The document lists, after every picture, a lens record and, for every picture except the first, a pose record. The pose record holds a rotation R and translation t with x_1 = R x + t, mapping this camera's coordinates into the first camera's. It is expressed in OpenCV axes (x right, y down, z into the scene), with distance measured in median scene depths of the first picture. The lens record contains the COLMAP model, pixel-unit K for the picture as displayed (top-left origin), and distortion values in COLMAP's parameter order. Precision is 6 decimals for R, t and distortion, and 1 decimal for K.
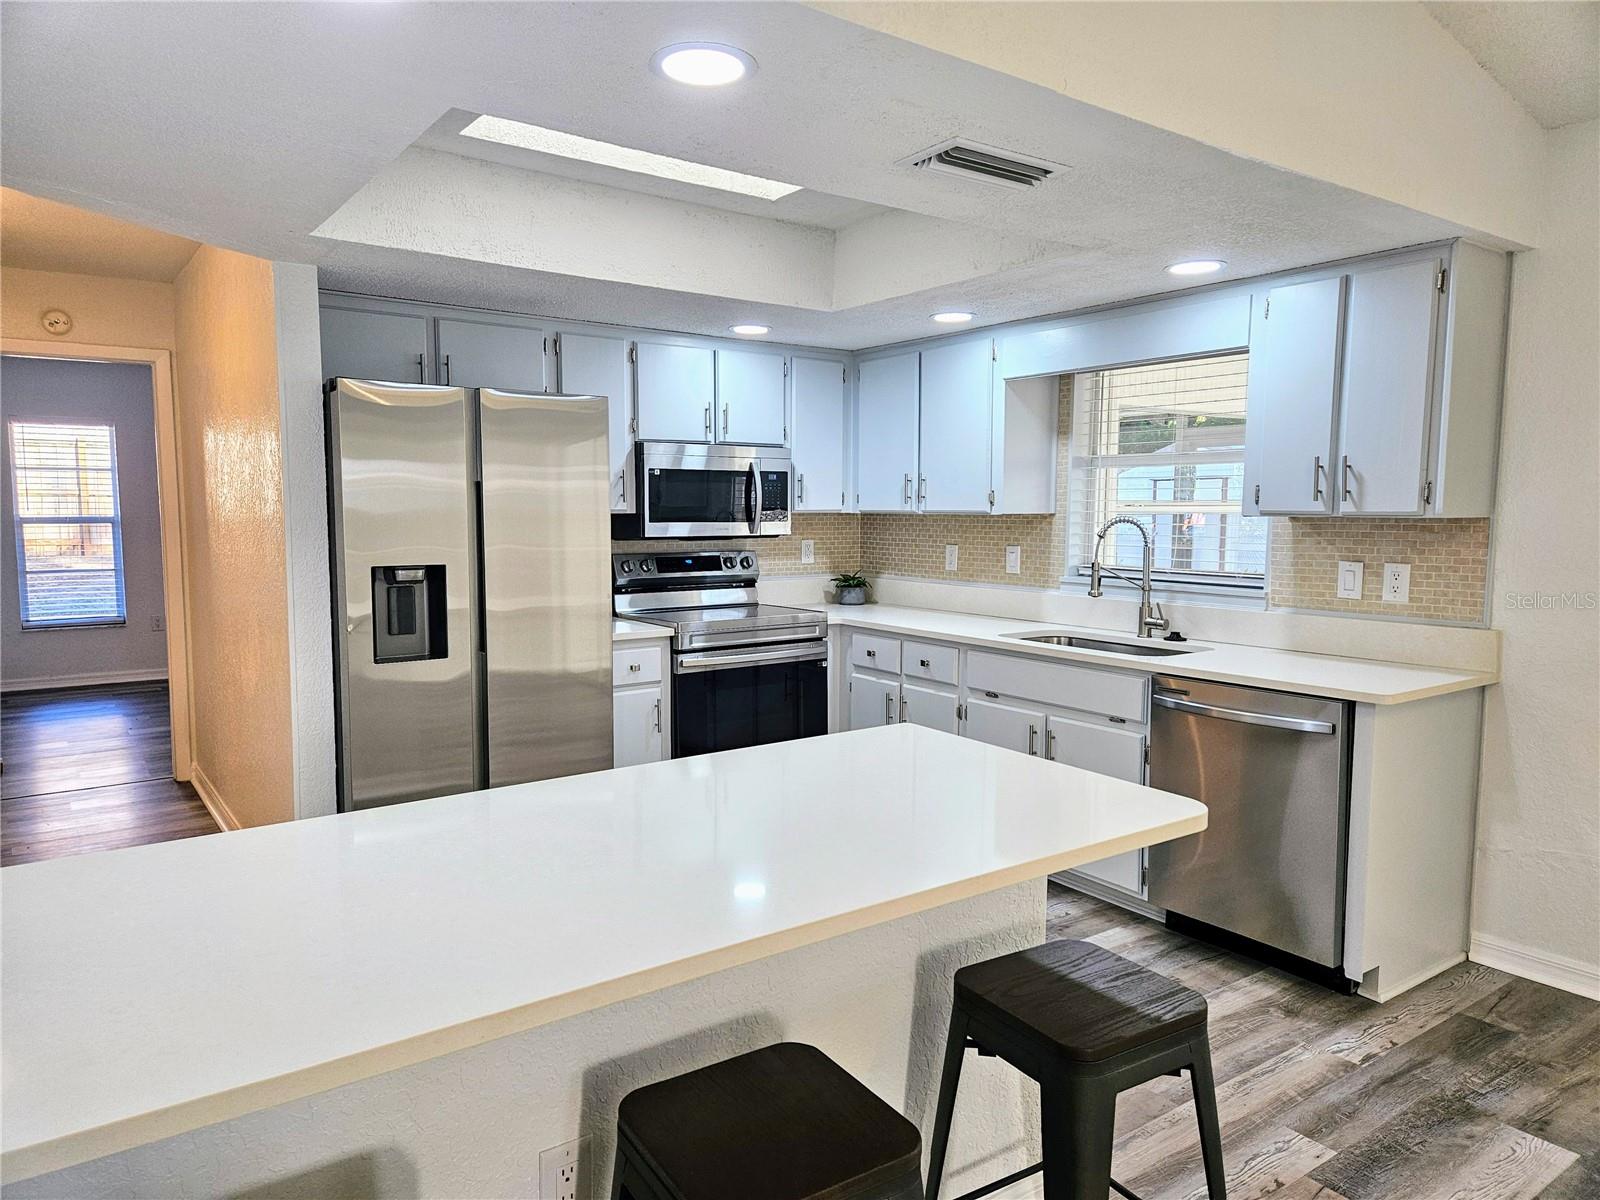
lens RADIAL K [[1061.7, 0, 800.0], [0, 1061.7, 600.0], [0, 0, 1]] dist [0.090455, -0.077803]
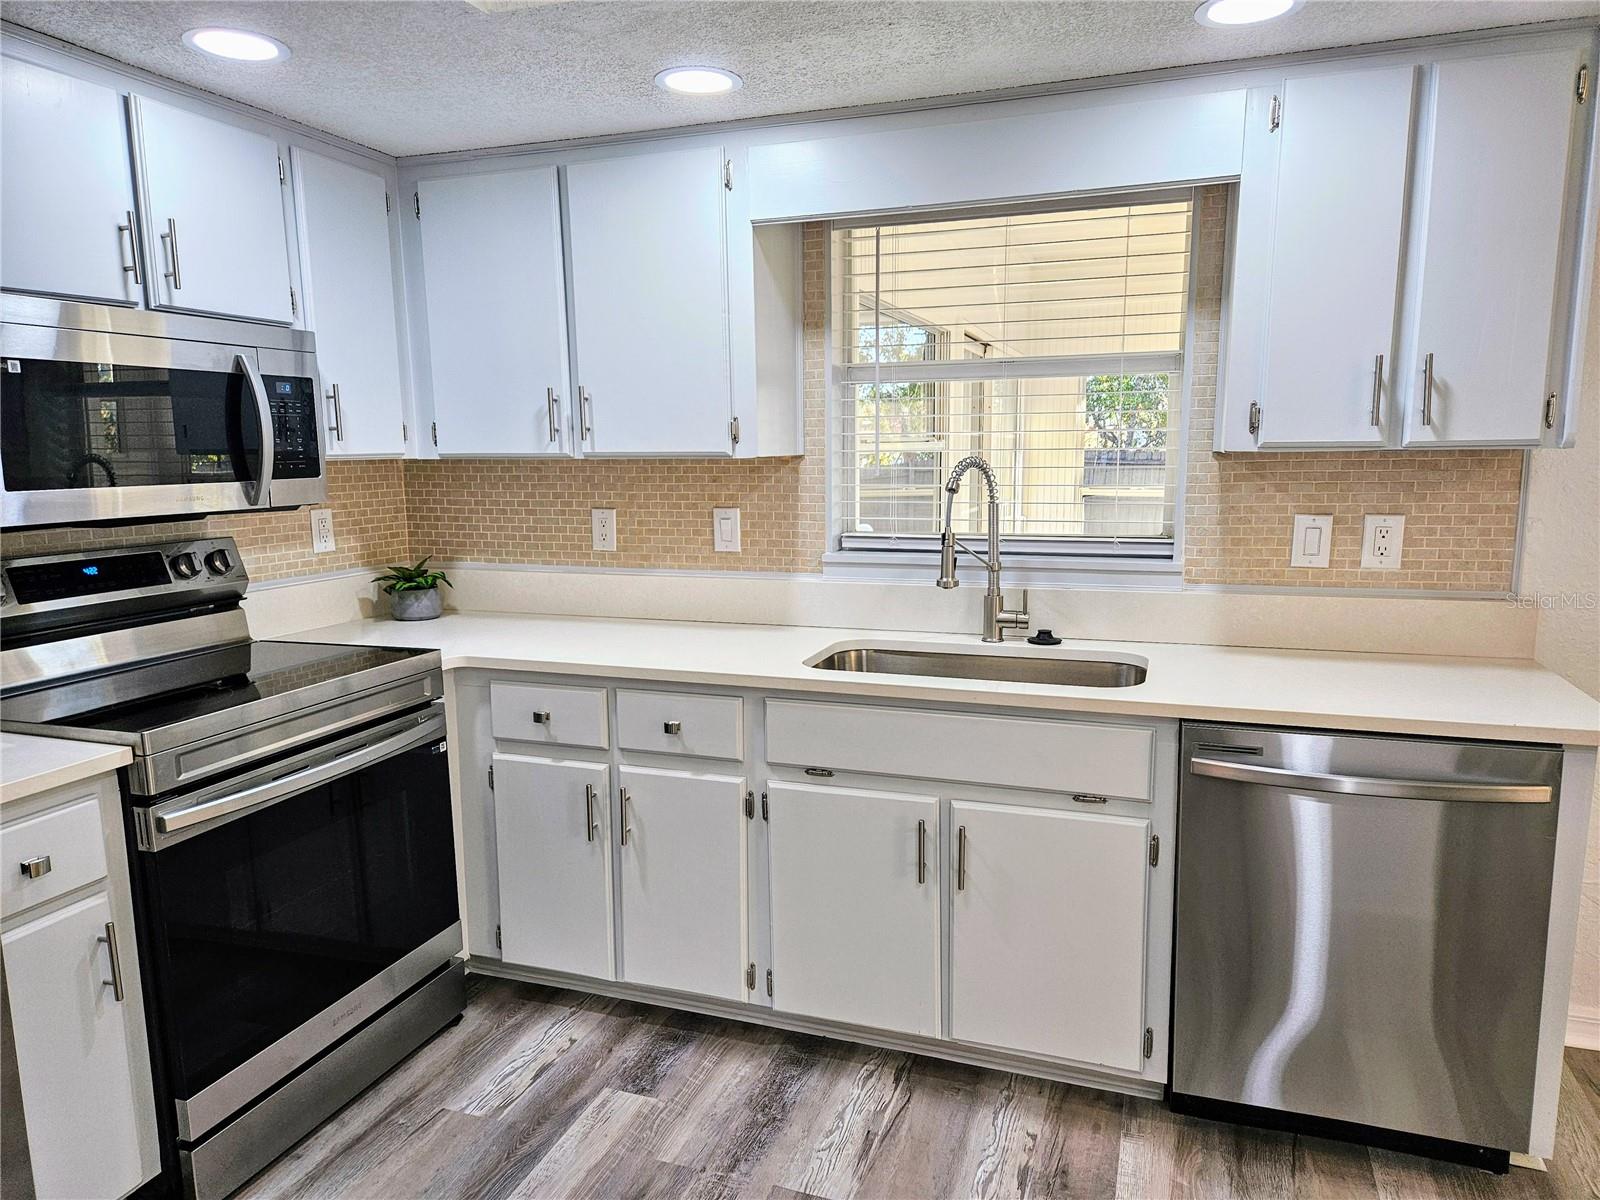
lens RADIAL K [[1067.0, 0, 801.1], [0, 1067.0, 608.4], [0, 0, 1]] dist [0.083290, -0.073125]
pose [[0.821294, -0.098965, 0.561856, -0.136404], [0.064582, 0.994636, 0.080793, -0.044077], [-0.566838, -0.030069, 0.823280, 0.502093]]
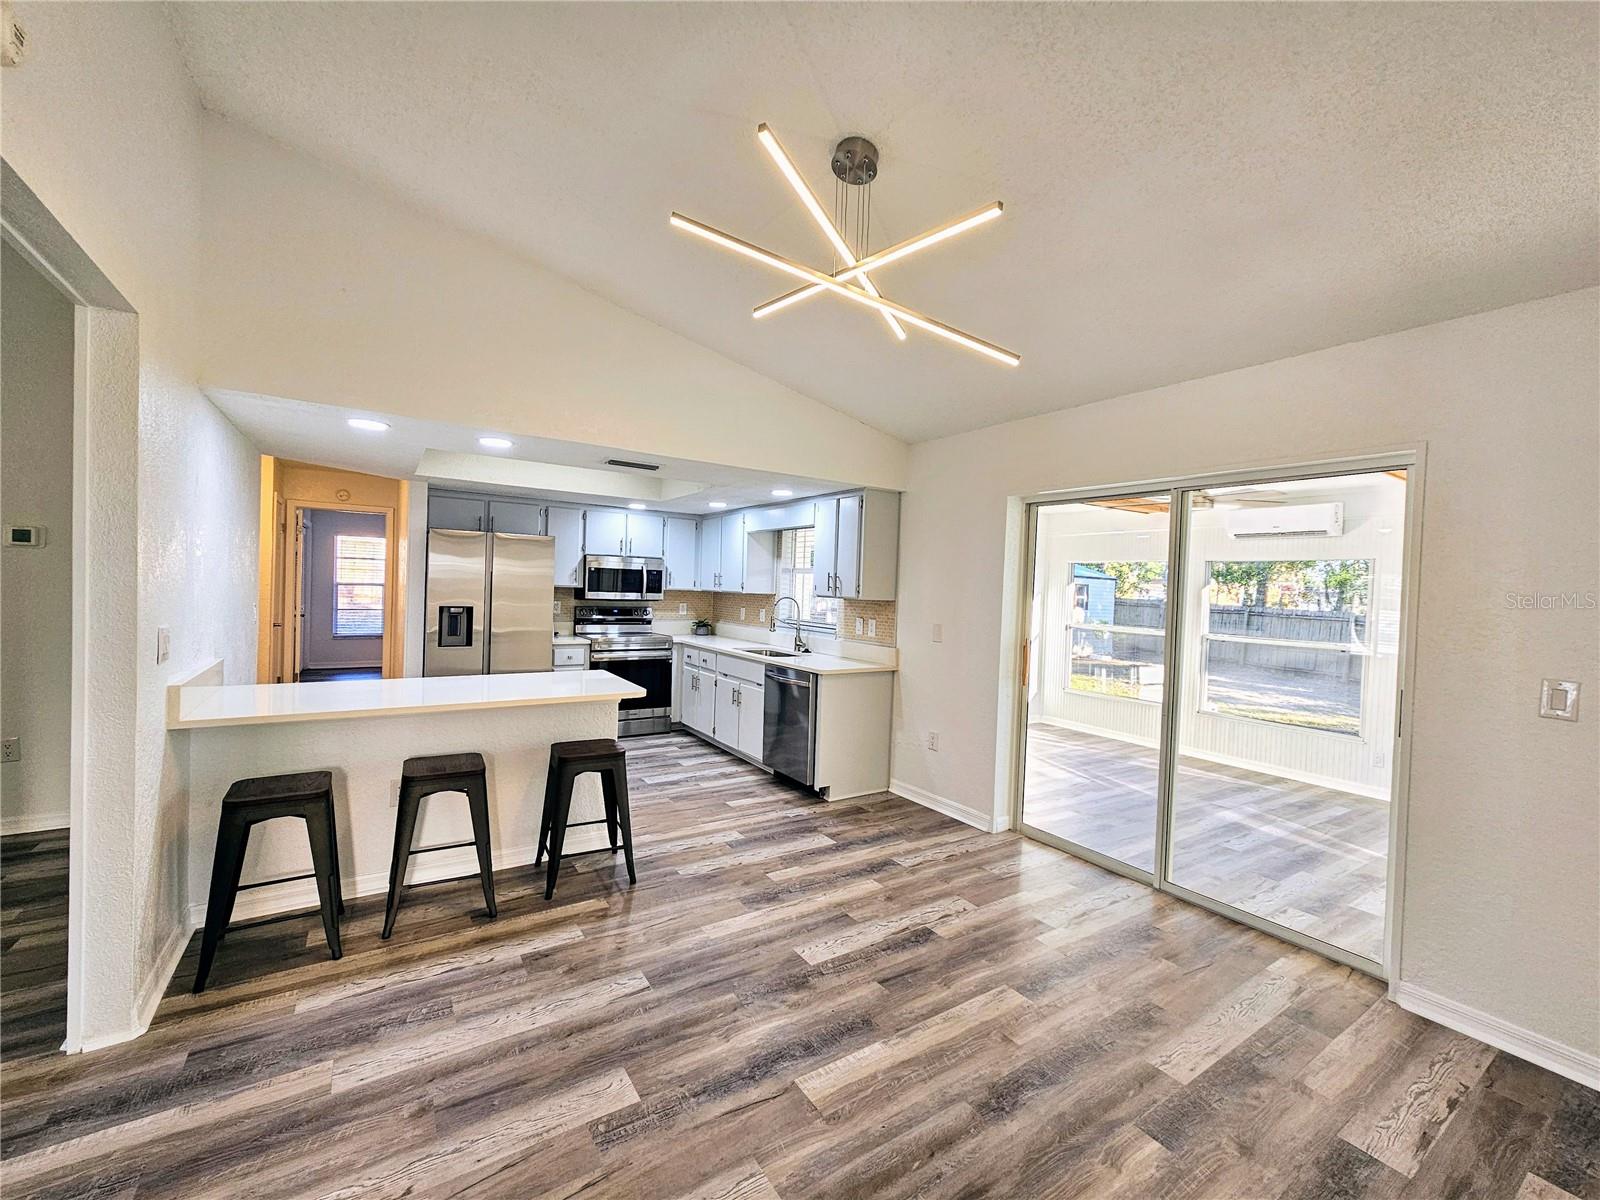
lens RADIAL K [[656.3, 0, 805.8], [0, 656.3, 595.6], [0, 0, 1]] dist [-0.007254, -0.000198]
pose [[0.998836, 0.032373, -0.035750, 0.366243], [-0.035045, 0.996426, -0.076851, 0.023084], [0.033134, 0.078015, 0.996401, -0.332708]]
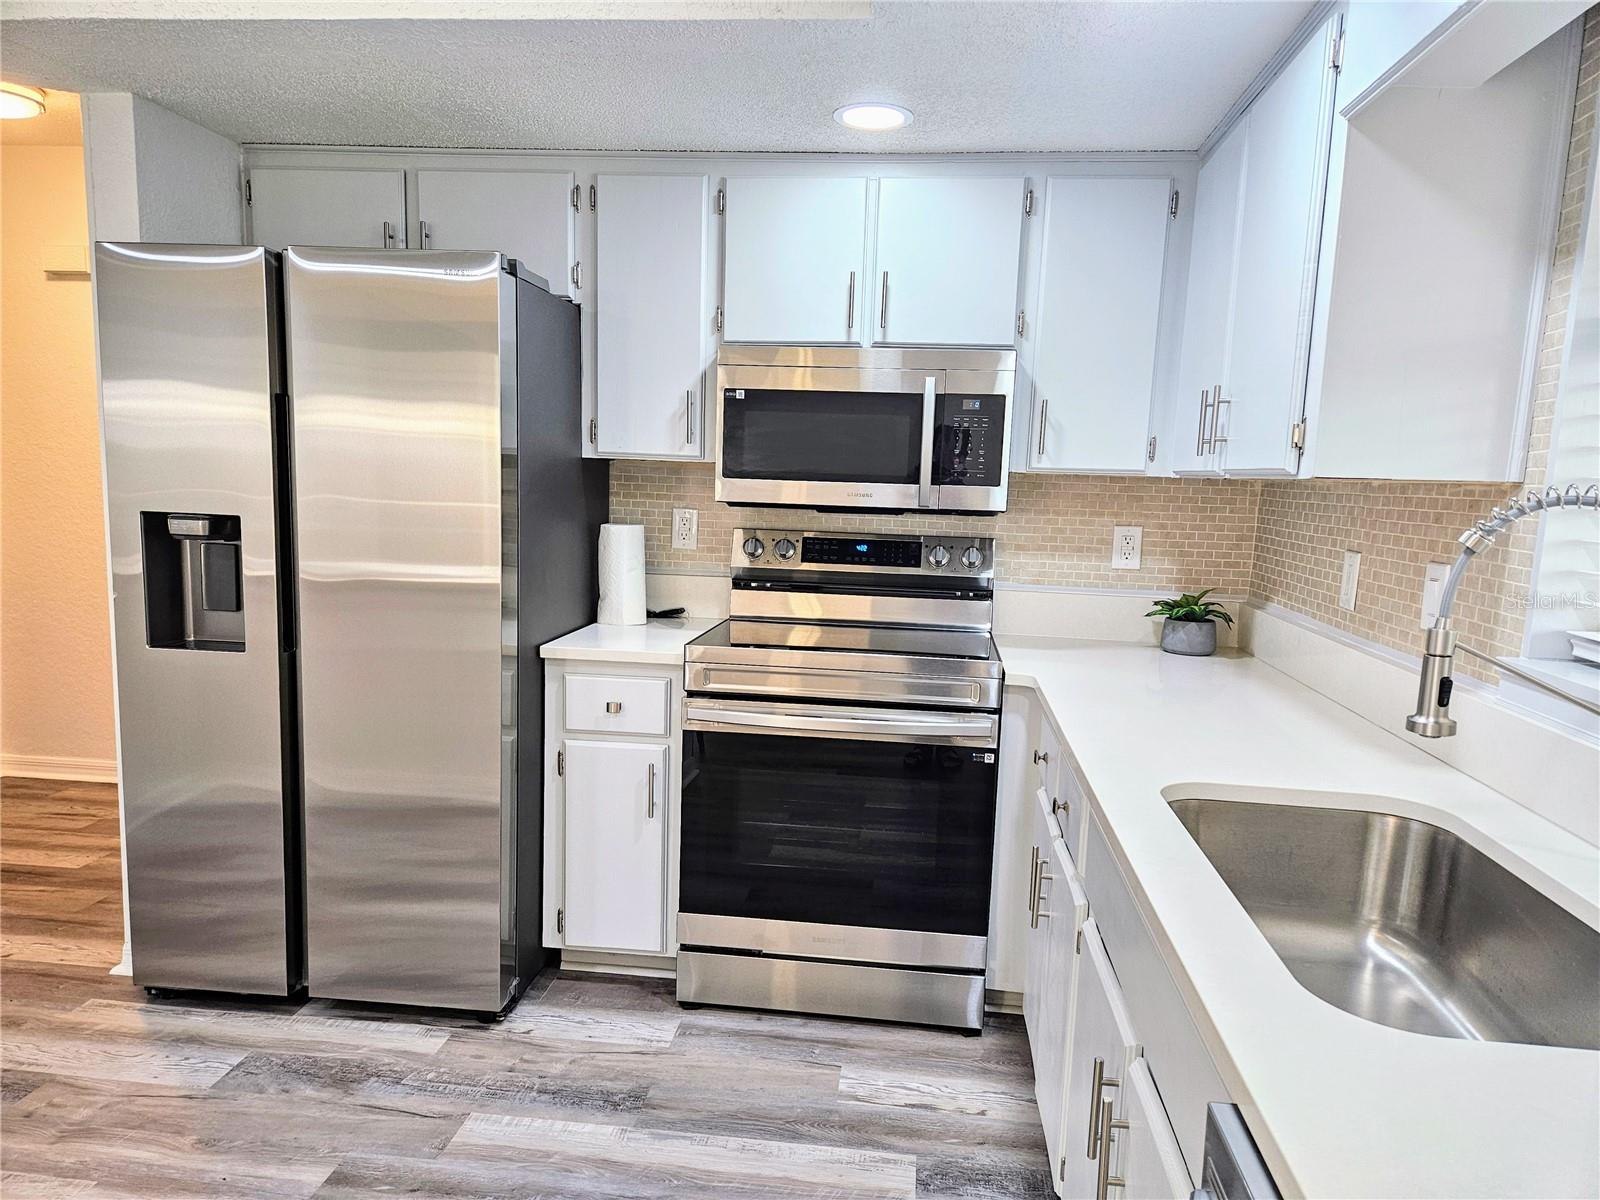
lens RADIAL K [[1065.0, 0, 807.2], [0, 1065.0, 622.0], [0, 0, 1]] dist [0.080501, -0.071050]
pose [[0.740851, 0.116351, -0.661516, 0.326907], [-0.092750, 0.993168, 0.070810, -0.039493], [0.665235, 0.008897, 0.746581, 0.594842]]
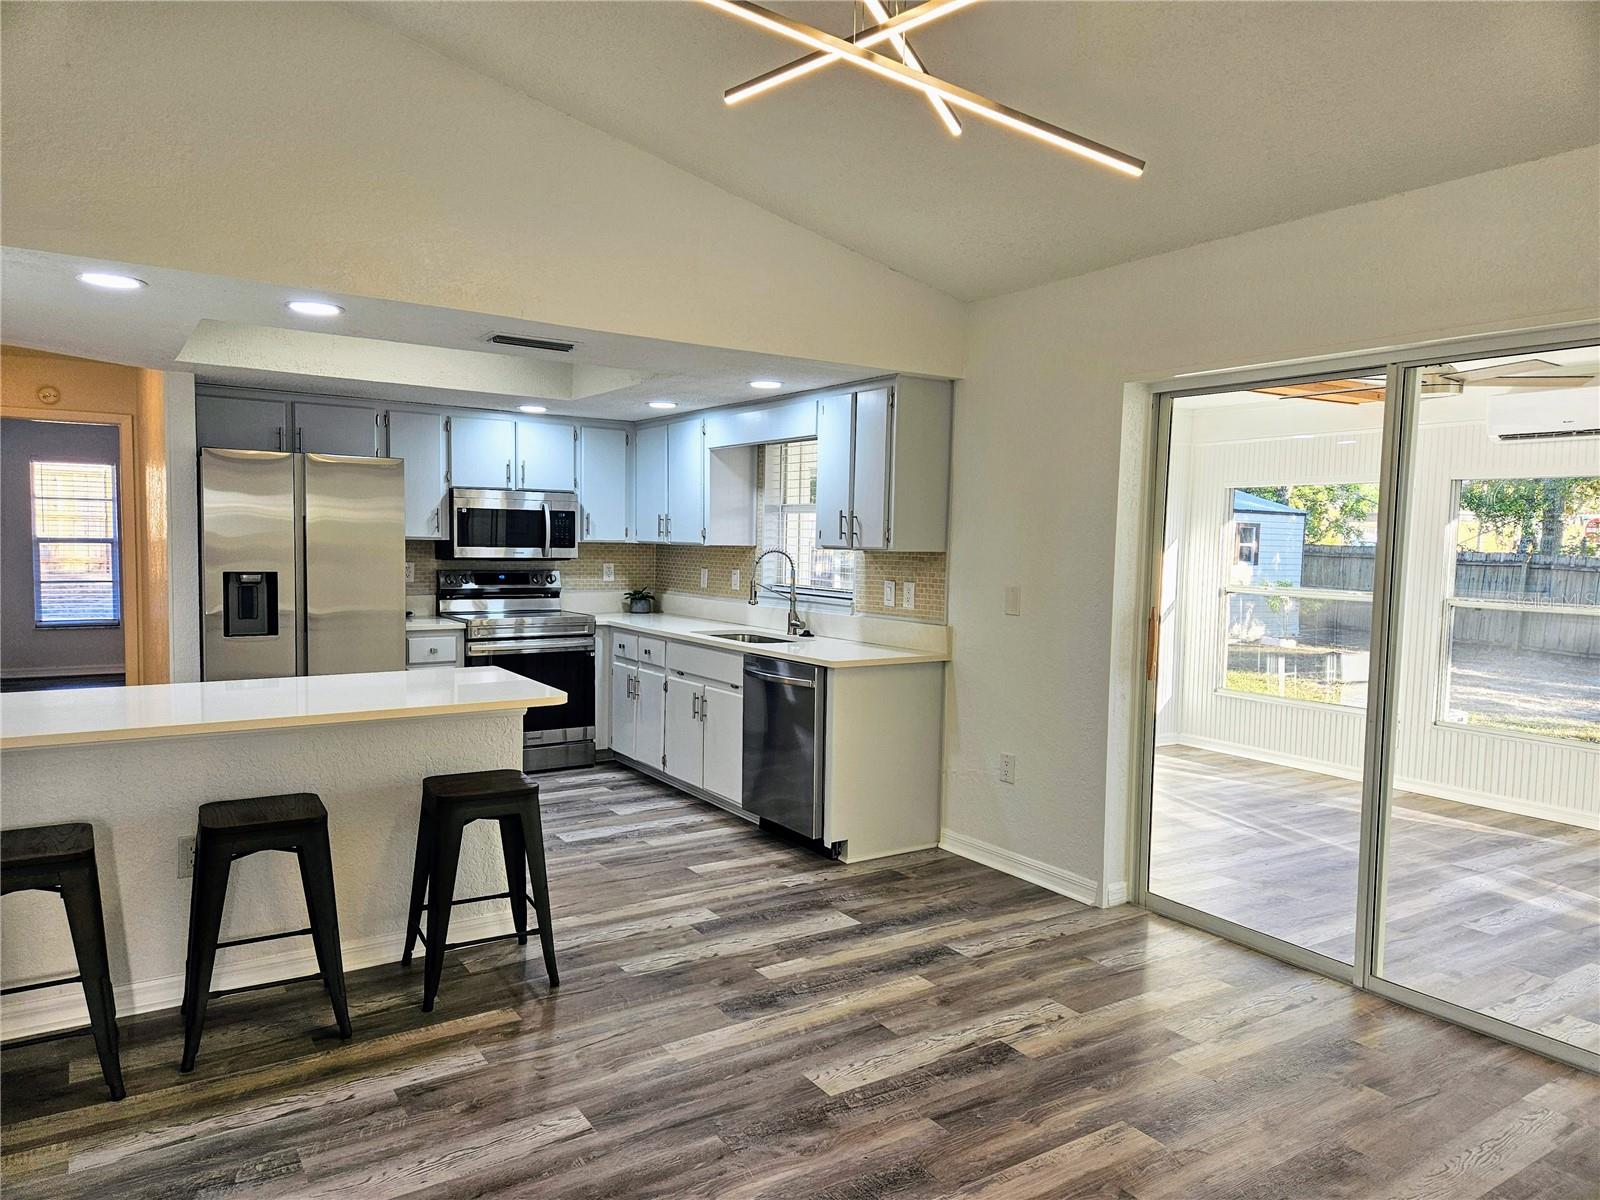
lens RADIAL K [[1063.4, 0, 792.6], [0, 1063.4, 598.5], [0, 0, 1]] dist [0.085217, -0.075066]
pose [[0.999116, 0.018176, -0.037910, 0.357522], [-0.019403, 0.999291, -0.032262, 0.031195], [0.037297, 0.032969, 0.998760, -0.376821]]
